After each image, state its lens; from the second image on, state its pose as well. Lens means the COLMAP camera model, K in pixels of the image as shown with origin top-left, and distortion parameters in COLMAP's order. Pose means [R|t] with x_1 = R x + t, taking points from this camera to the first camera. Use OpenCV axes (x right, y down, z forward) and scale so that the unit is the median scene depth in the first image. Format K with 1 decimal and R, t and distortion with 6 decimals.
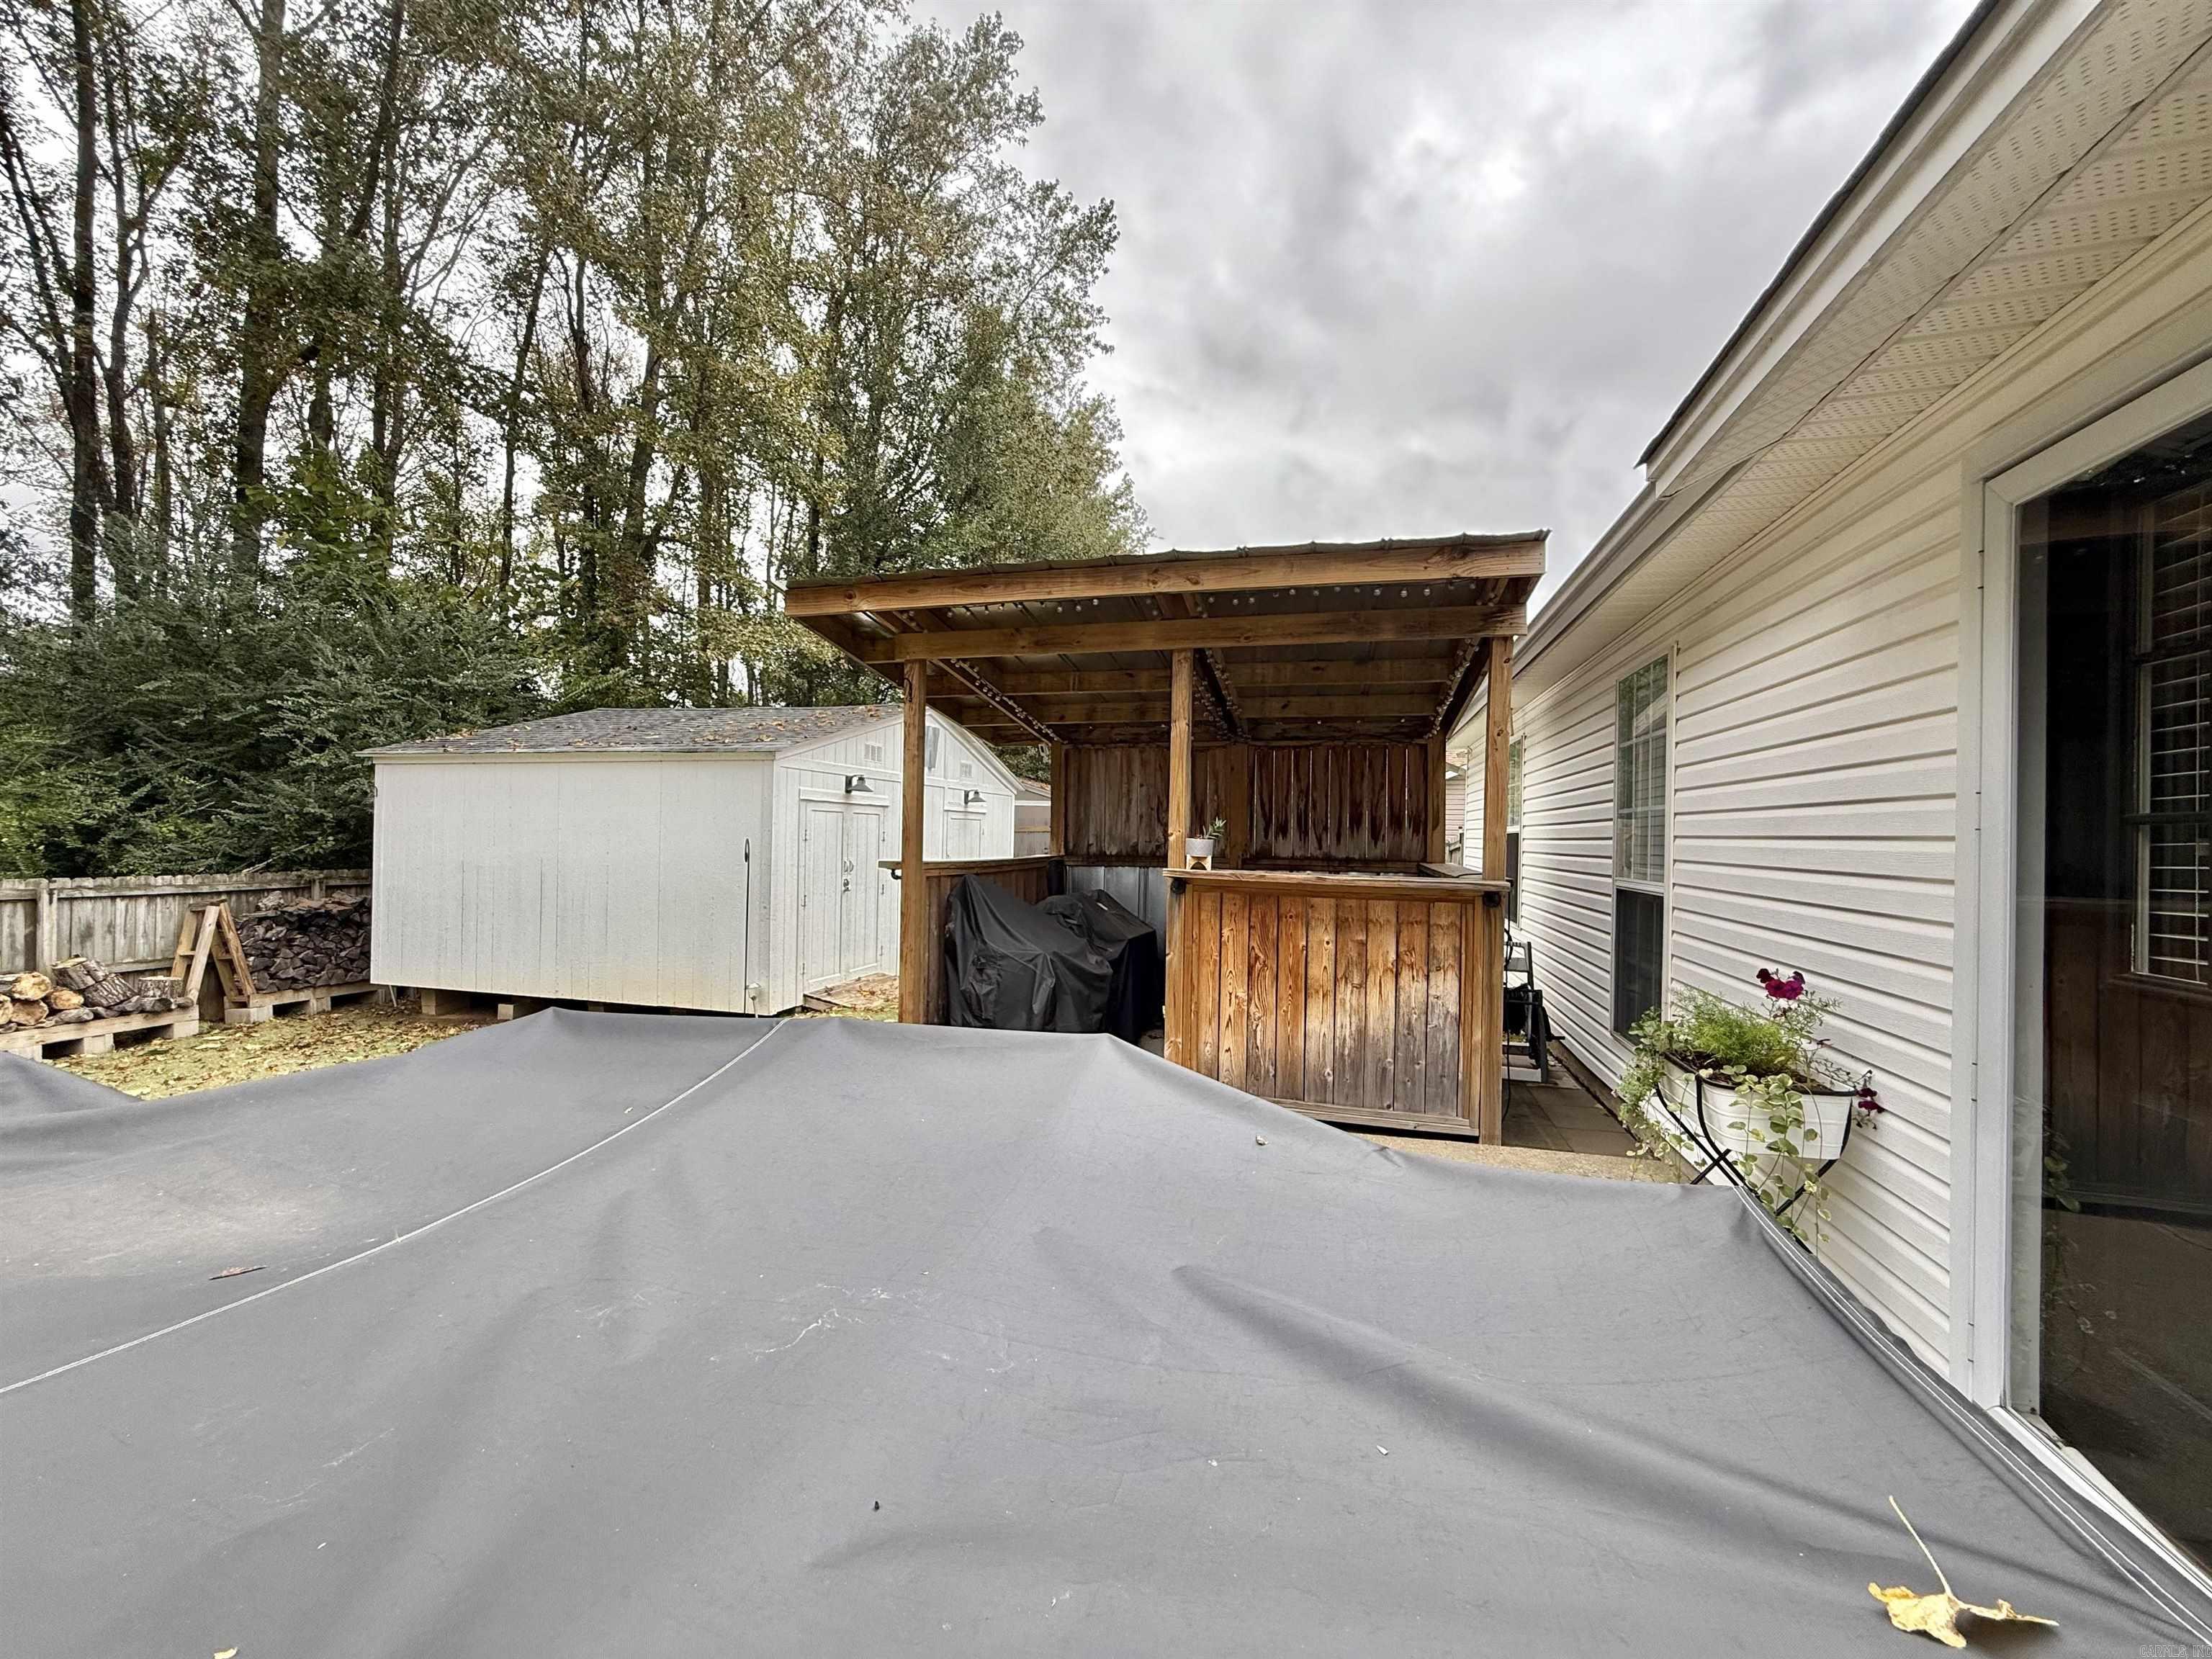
lens RADIAL K [[883.2, 0, 1098.0], [0, 883.2, 825.4], [0, 0, 1]] dist [0.000138, 0.000127]
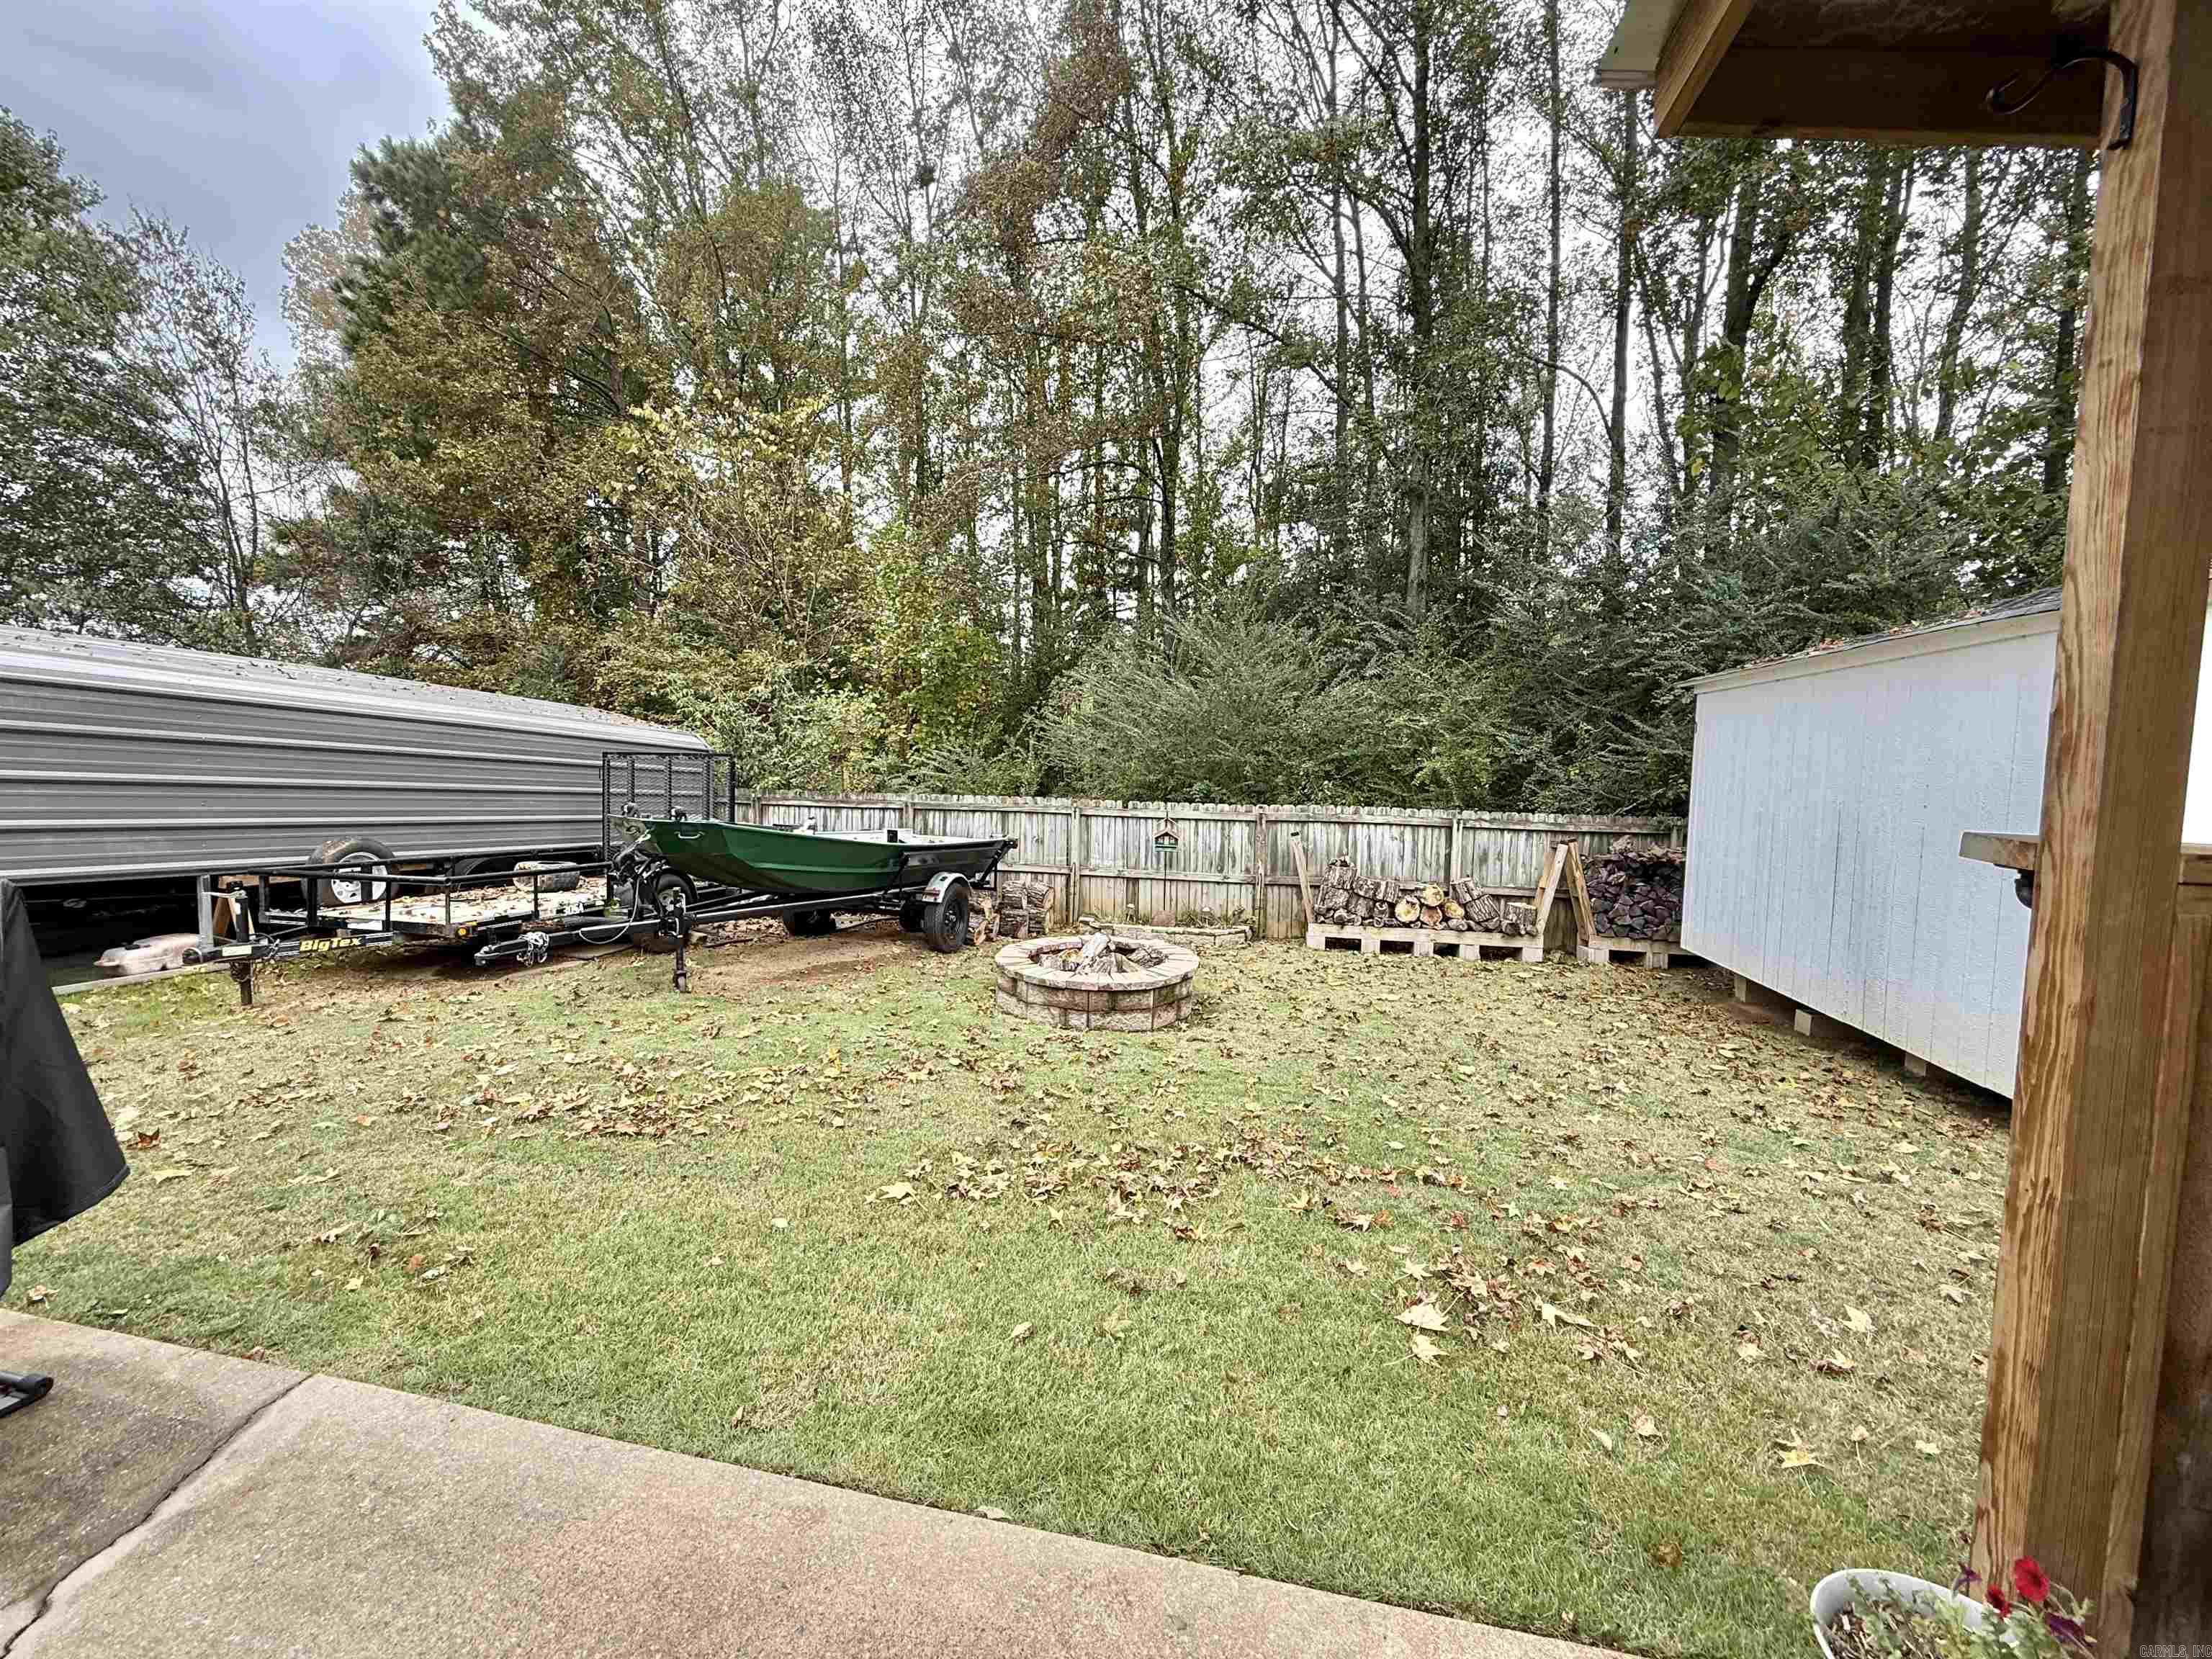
lens RADIAL K [[883.2, 0, 1104.1], [0, 883.2, 827.8], [0, 0, 1]] dist [0.000138, 0.000127]
pose [[0.064610, 0.059743, -0.996121, 0.005135], [-0.007219, 0.998208, 0.059400, 0.014327], [0.997885, 0.003353, 0.064925, 0.412426]]
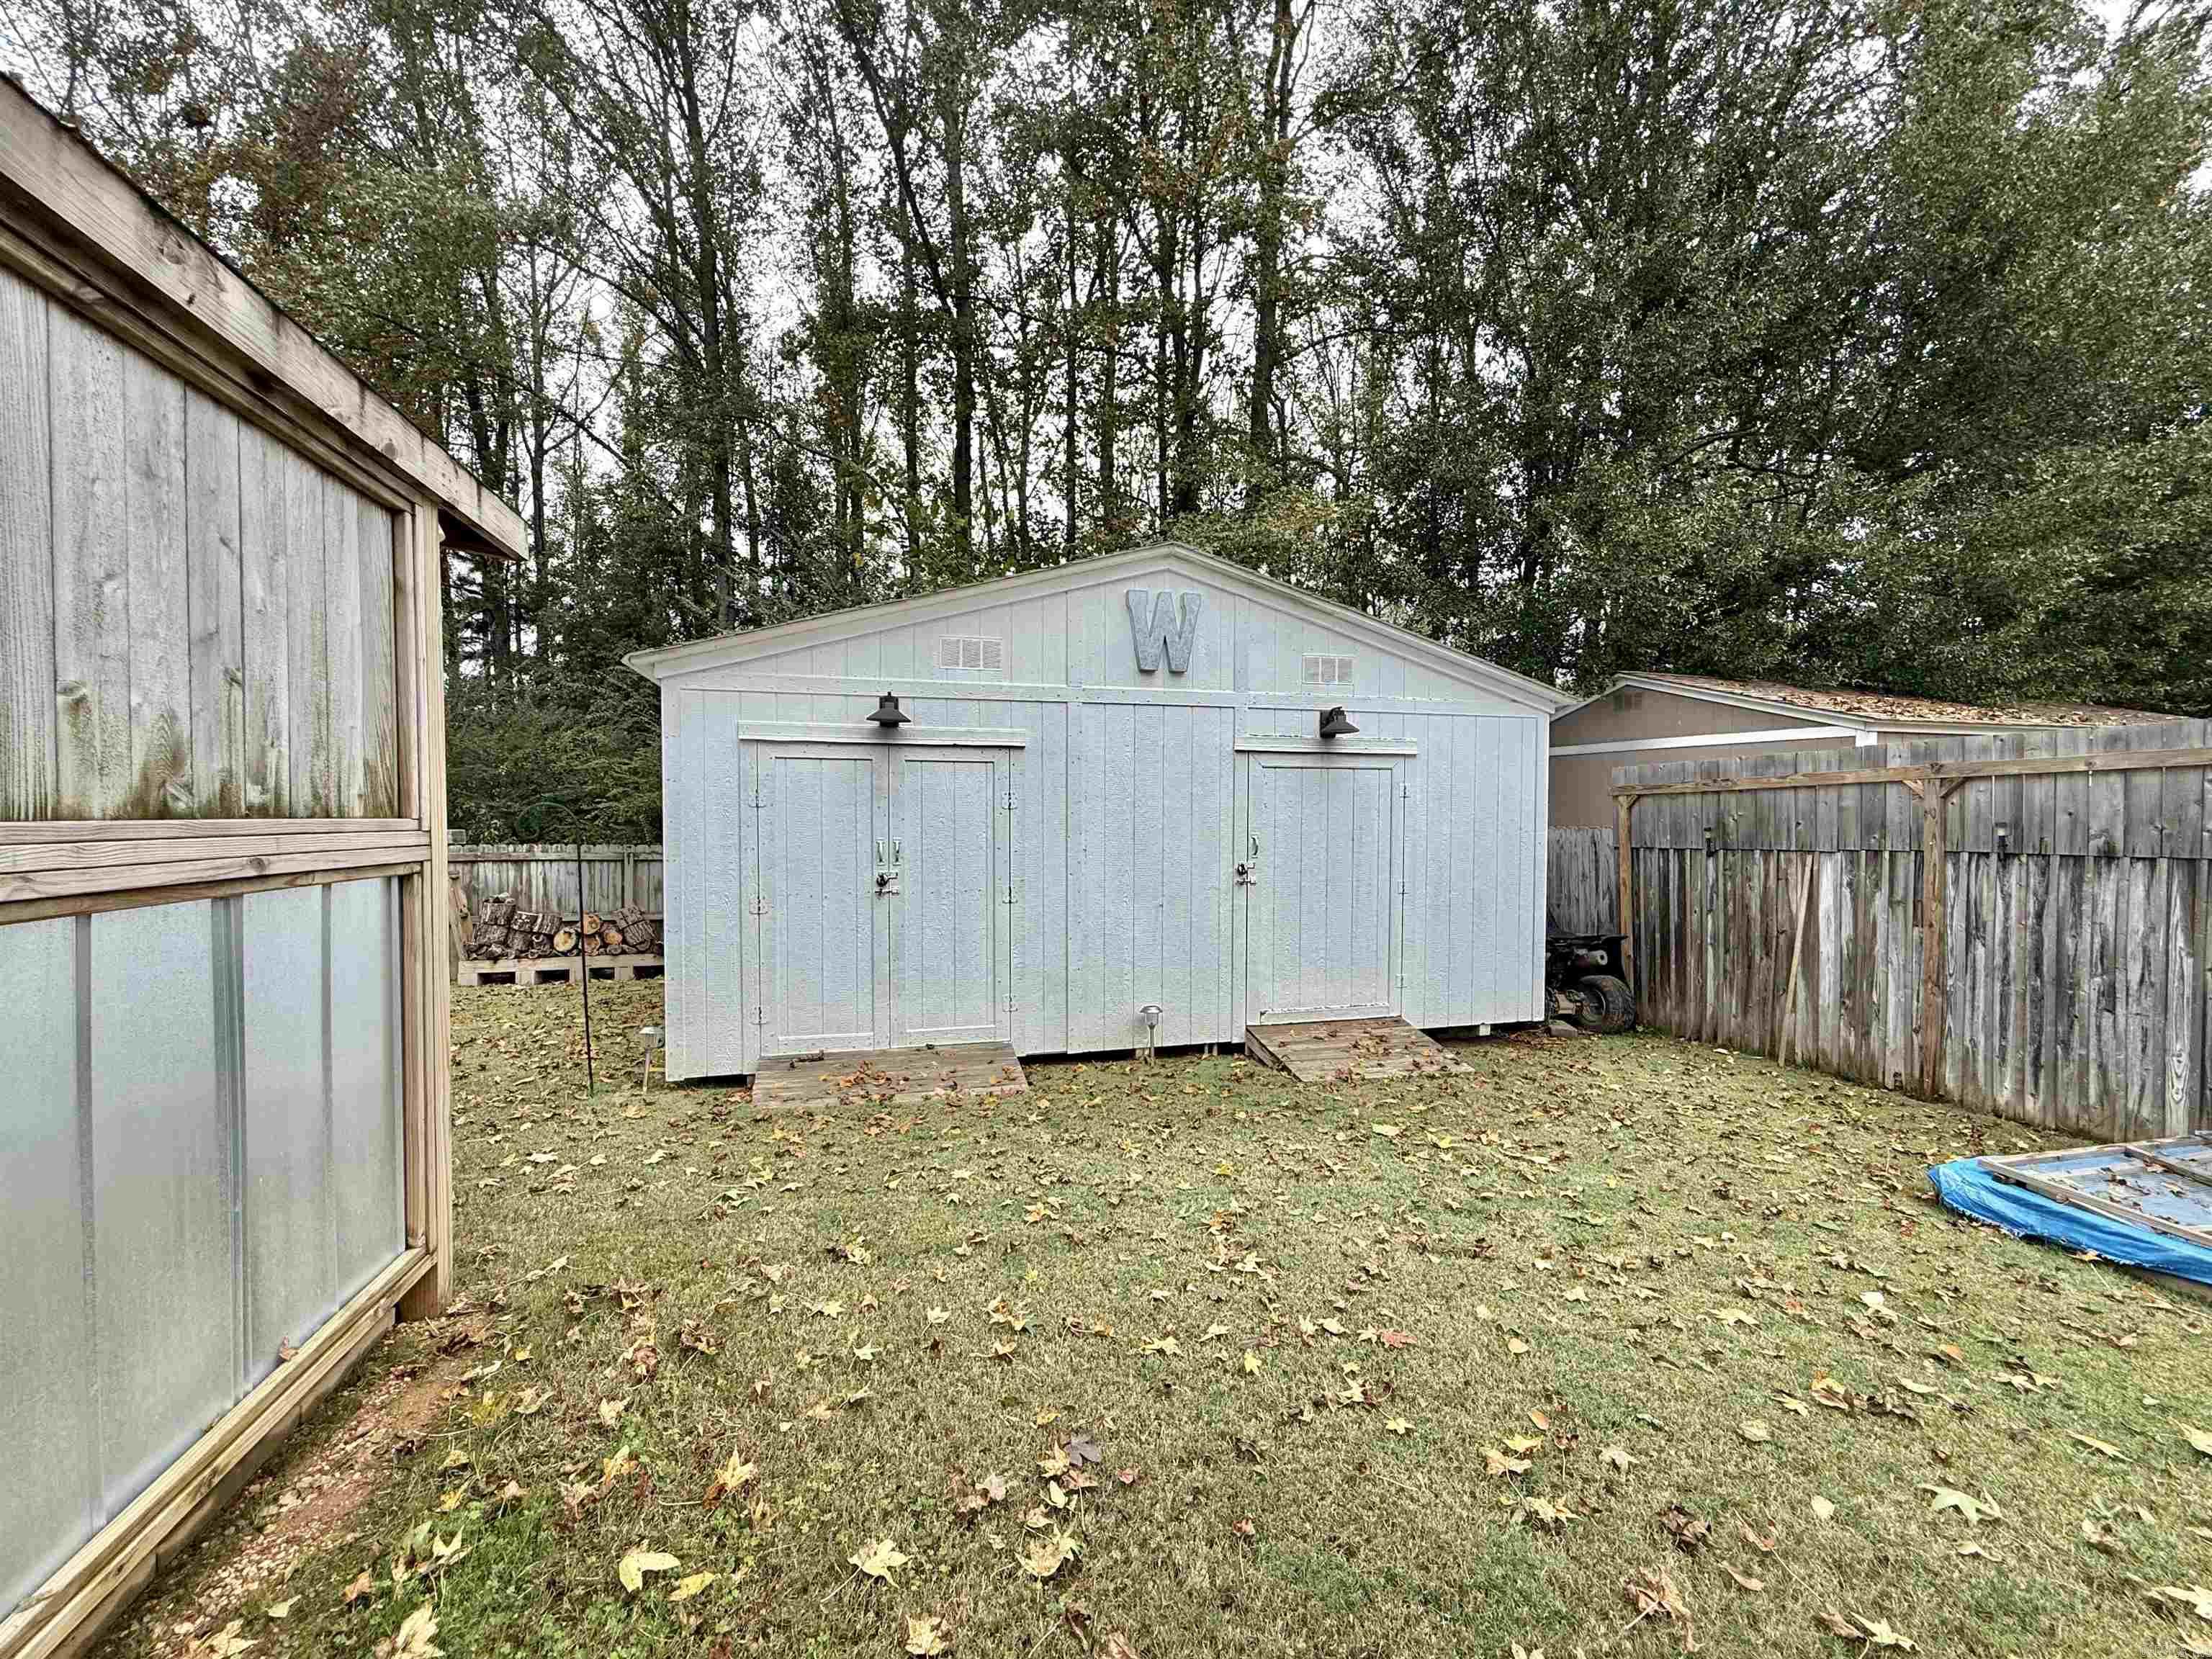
lens RADIAL K [[883.2, 0, 1101.0], [0, 883.2, 816.5], [0, 0, 1]] dist [0.000138, 0.000127]
pose [[0.501824, -0.007886, -0.864934, 0.324230], [0.015969, 0.999872, 0.000149, 0.027178], [0.864822, -0.013887, 0.501886, 0.910641]]
